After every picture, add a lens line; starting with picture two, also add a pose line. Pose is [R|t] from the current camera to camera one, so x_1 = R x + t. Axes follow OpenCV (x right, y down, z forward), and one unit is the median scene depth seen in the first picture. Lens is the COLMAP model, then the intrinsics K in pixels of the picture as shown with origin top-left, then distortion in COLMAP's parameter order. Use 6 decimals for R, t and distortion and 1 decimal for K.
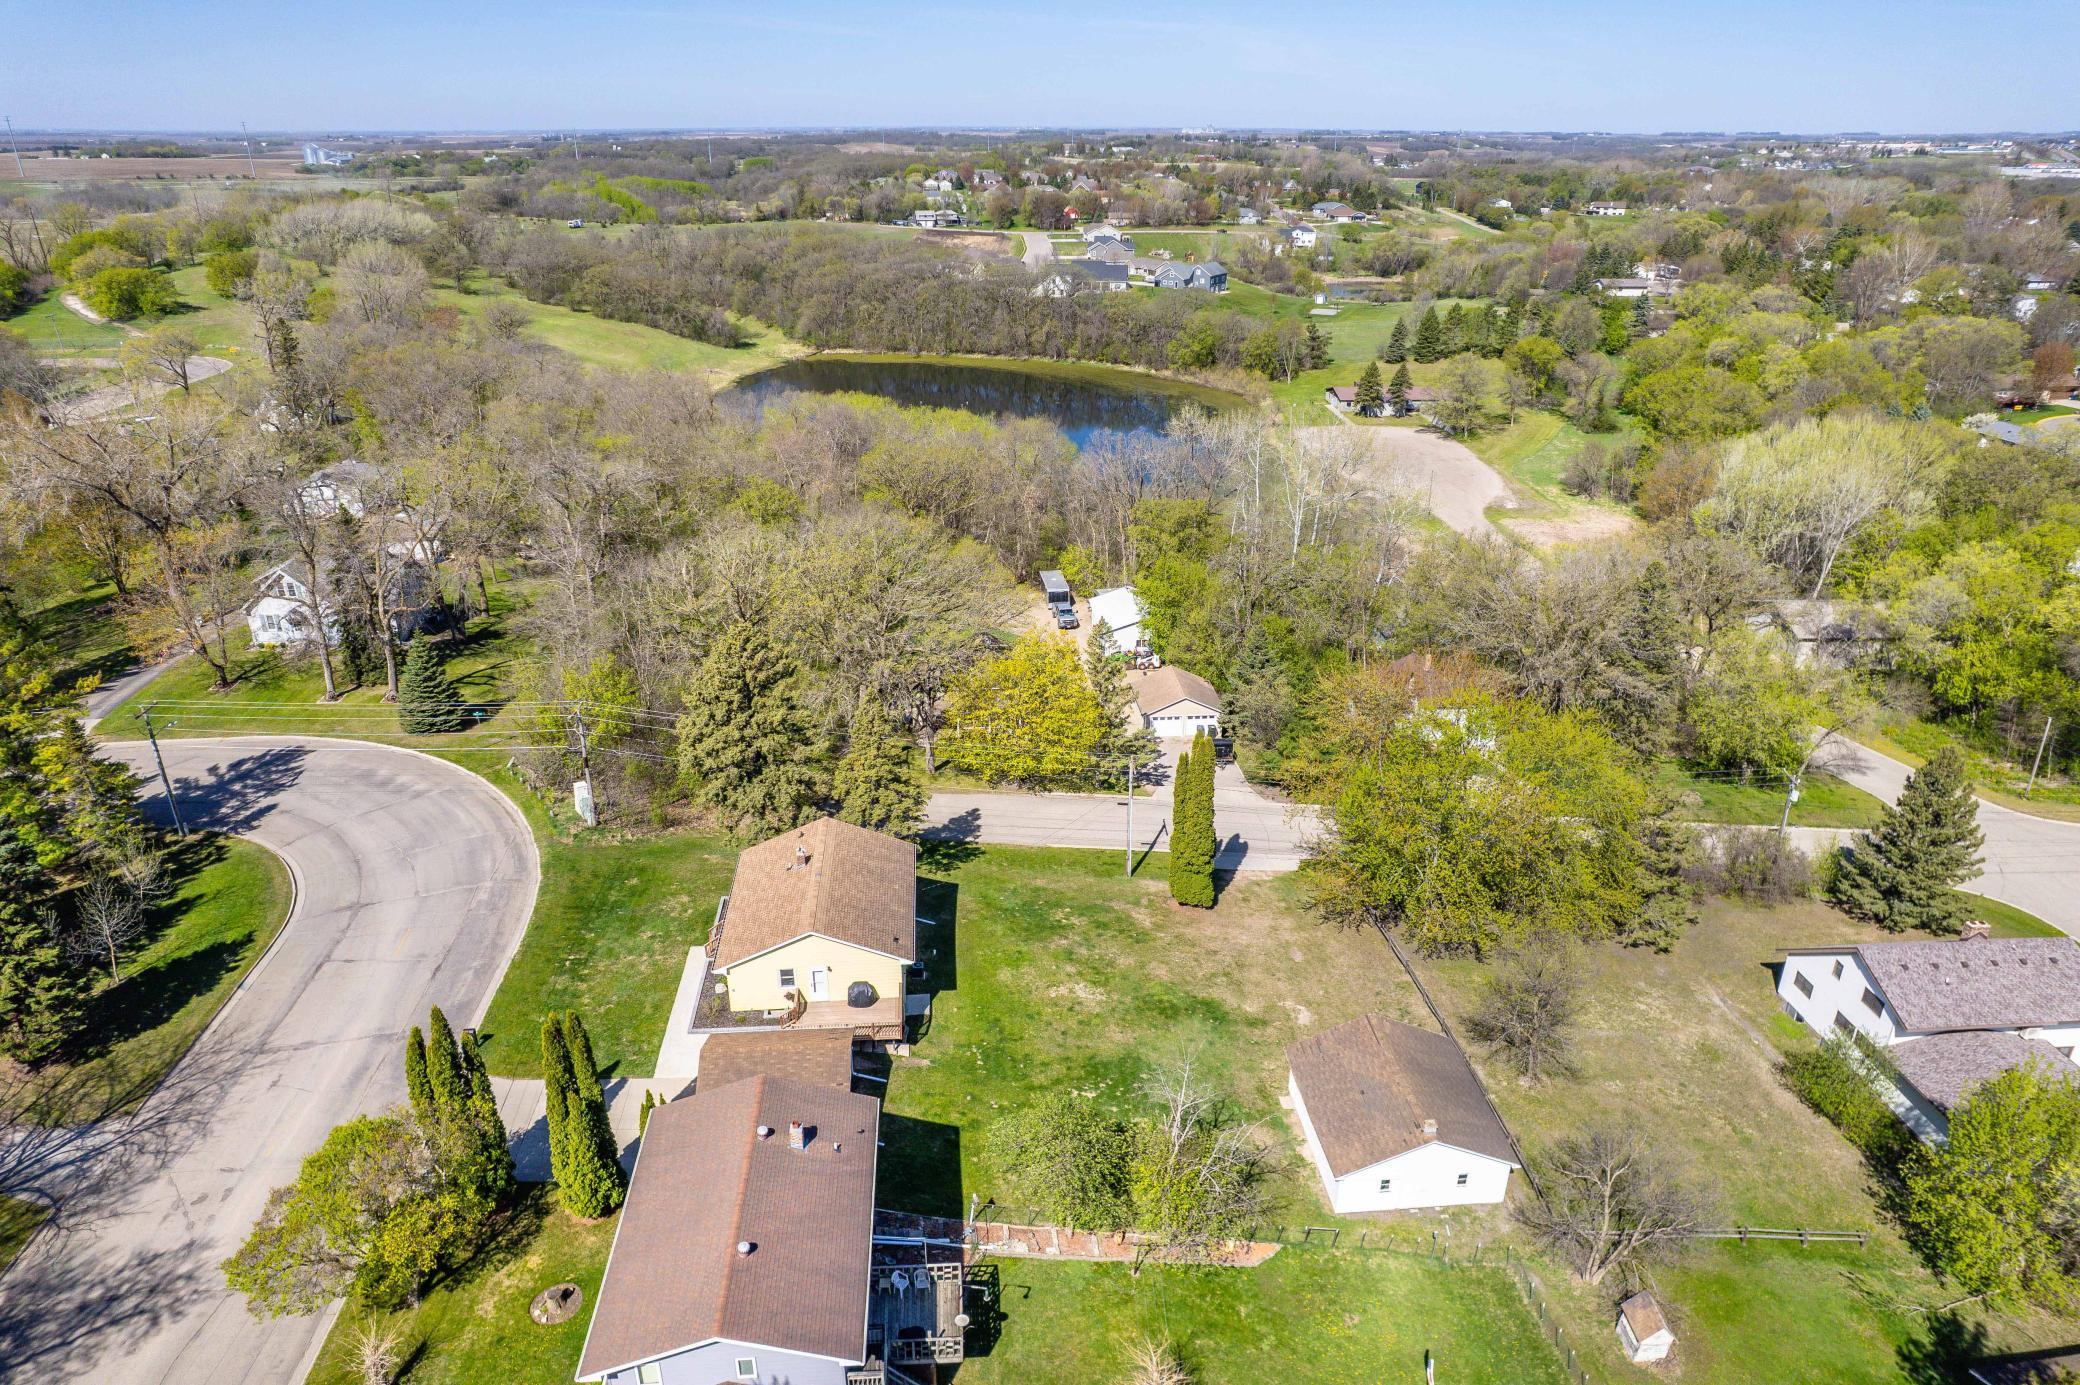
lens RADIAL K [[1313.3, 0, 1048.6], [0, 1313.3, 697.5], [0, 0, 1]] dist [-0.023562, 0.001502]
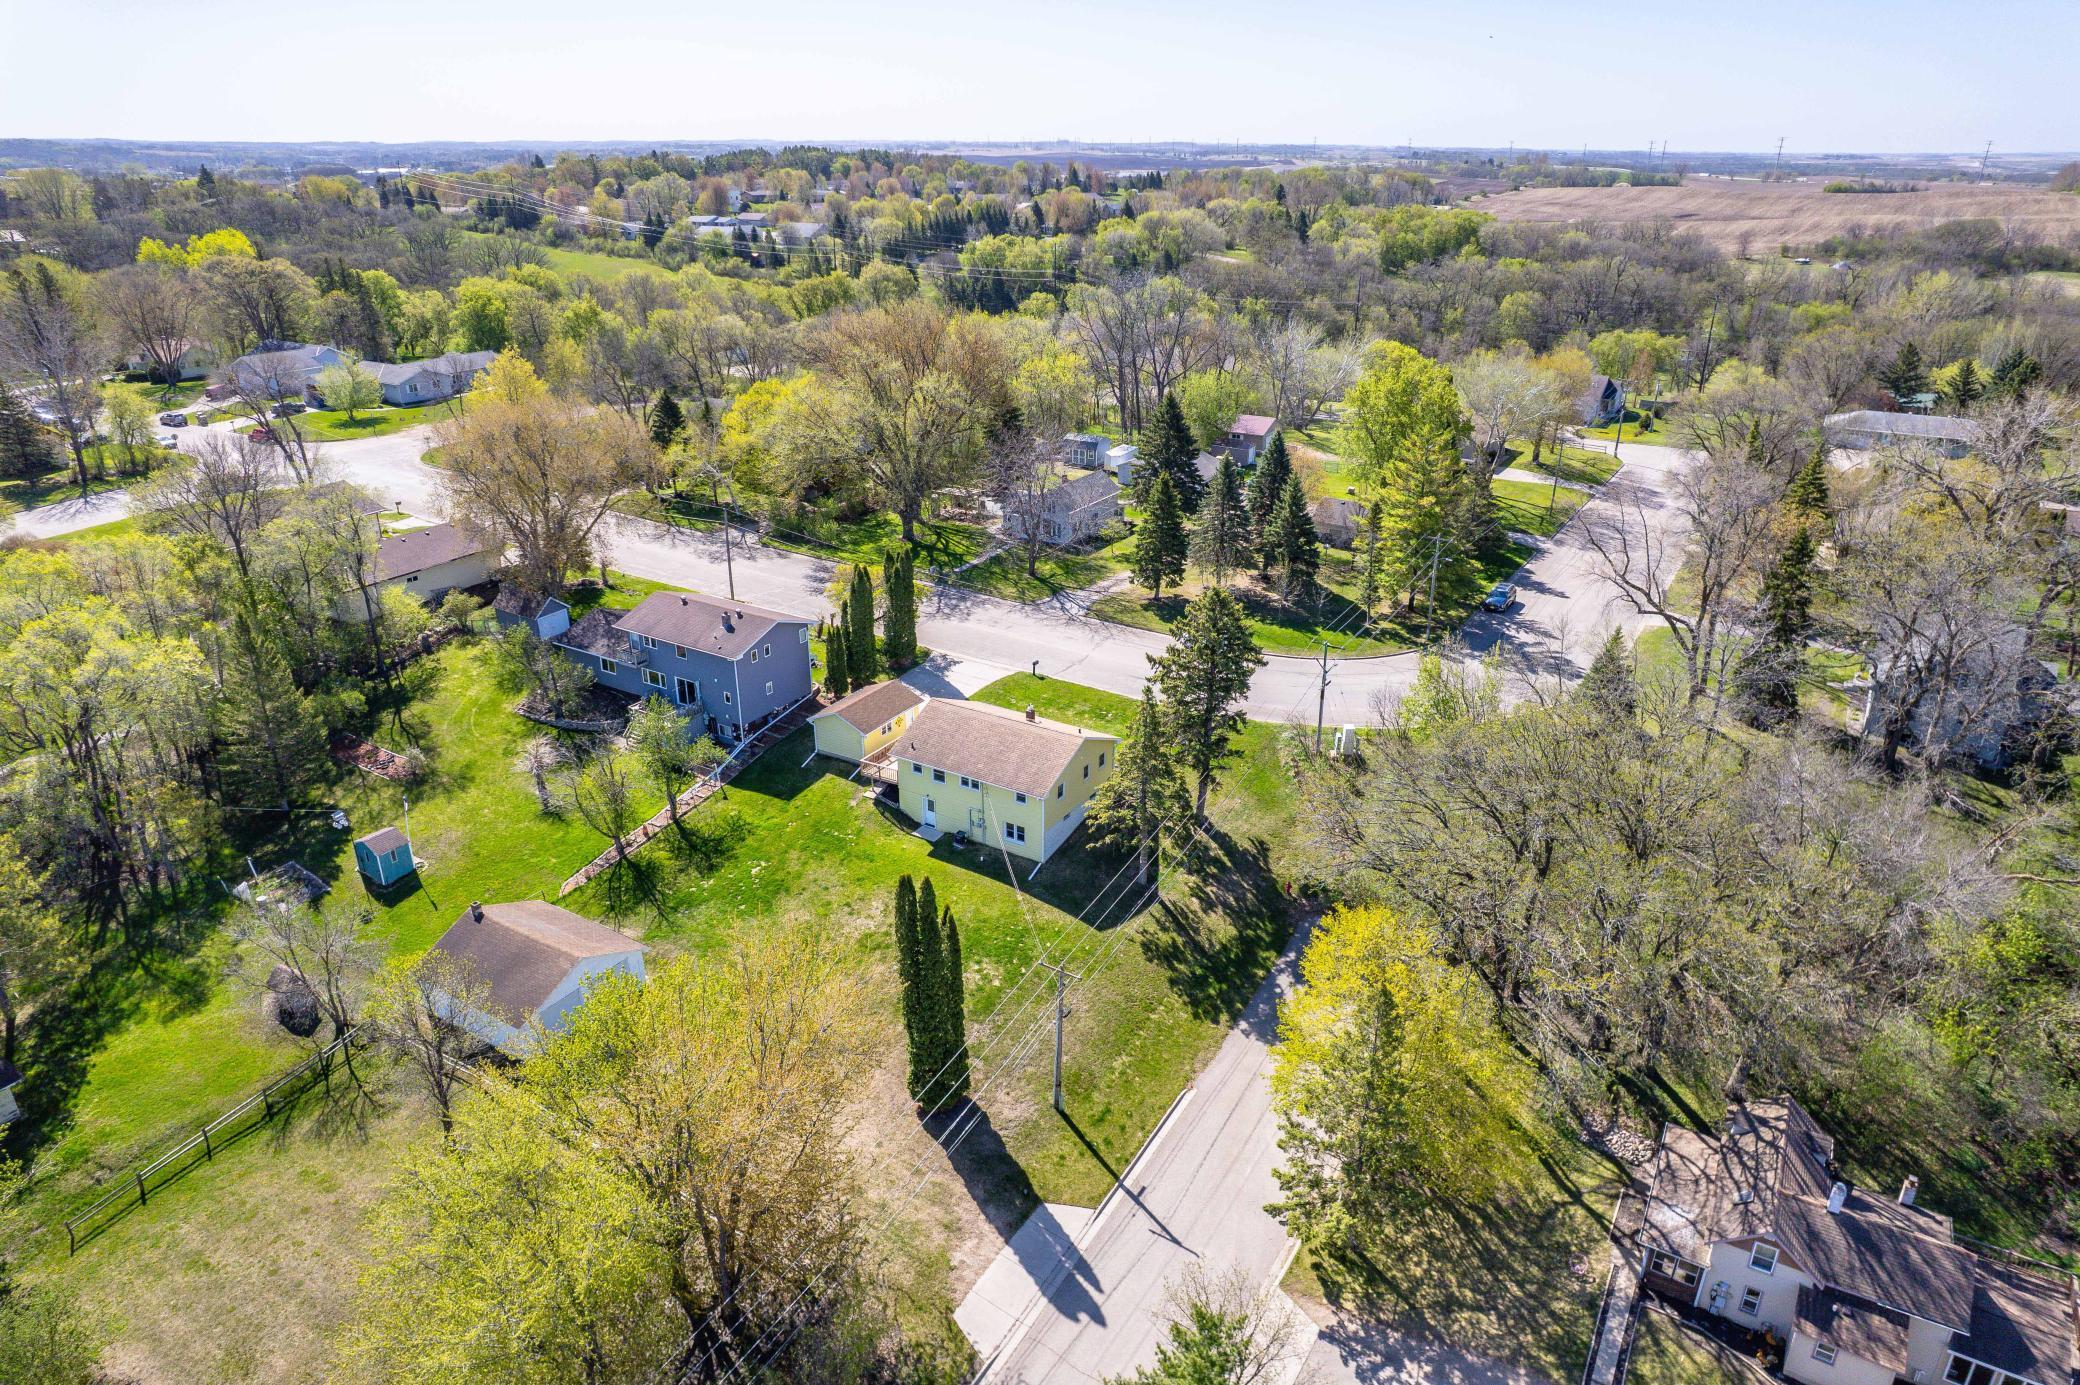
lens RADIAL K [[1343.5, 0, 1051.0], [0, 1343.5, 686.2], [0, 0, 1]] dist [-0.054954, 0.043637]
pose [[-0.591872, 0.304192, -0.746428, 0.705991], [-0.328507, 0.754614, 0.568014, -0.597953], [0.736051, 0.581398, -0.346706, 1.430184]]
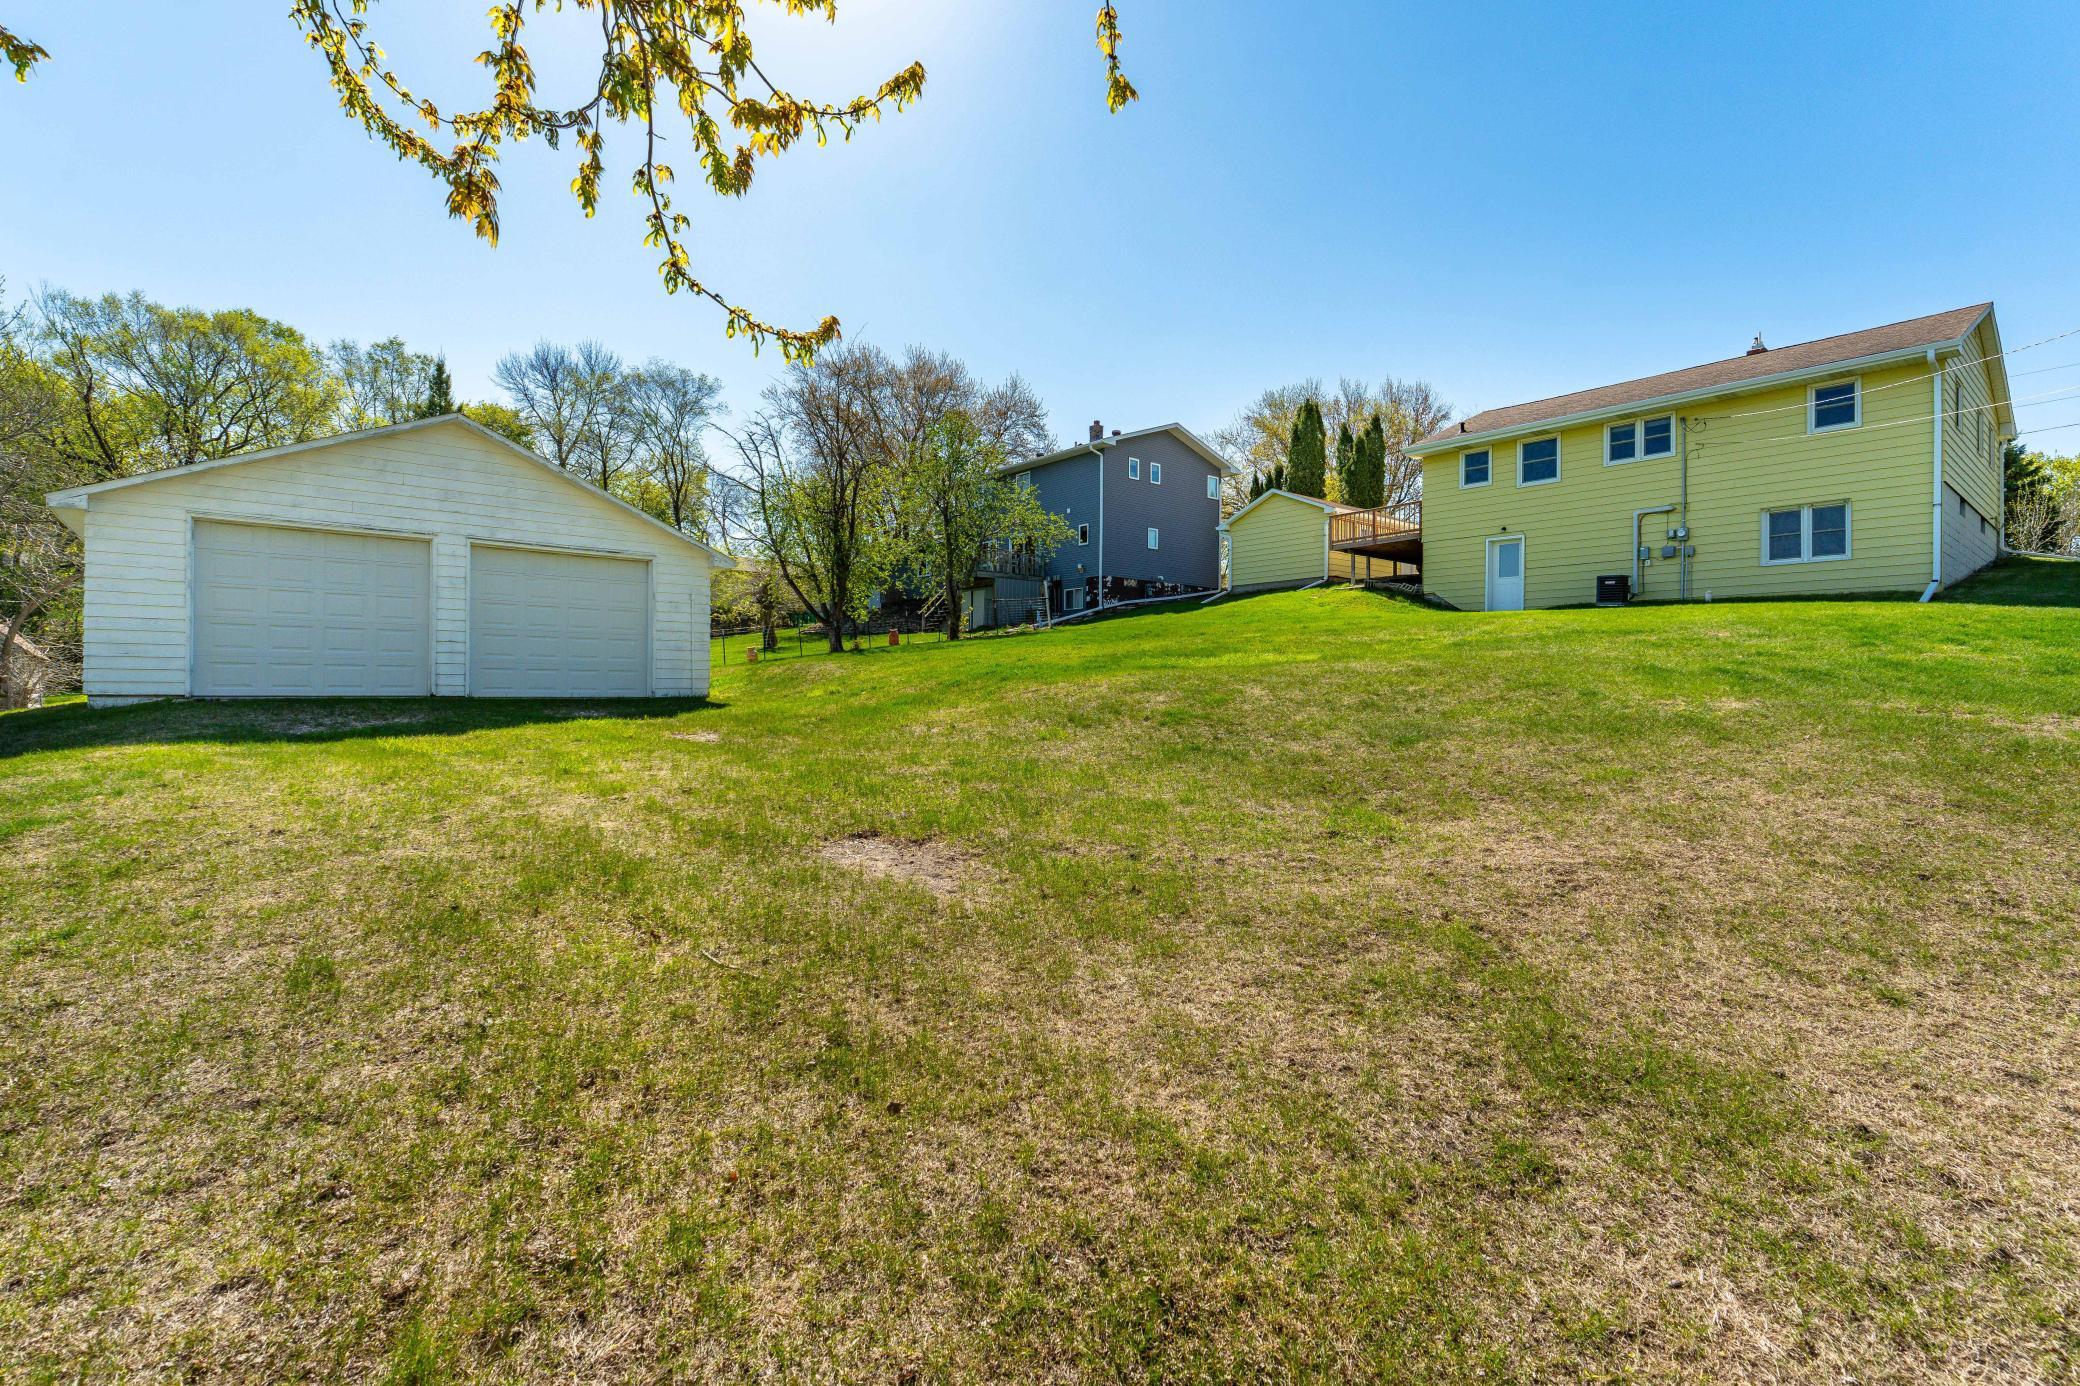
lens RADIAL K [[964.4, 0, 1033.6], [0, 964.4, 680.7], [0, 0, 1]] dist [-0.002815, 0.000388]
pose [[-0.826948, -0.021056, -0.561884, 0.247886], [-0.242517, 0.914927, 0.322636, 0.184644], [0.507289, 0.403070, -0.761704, 1.197007]]
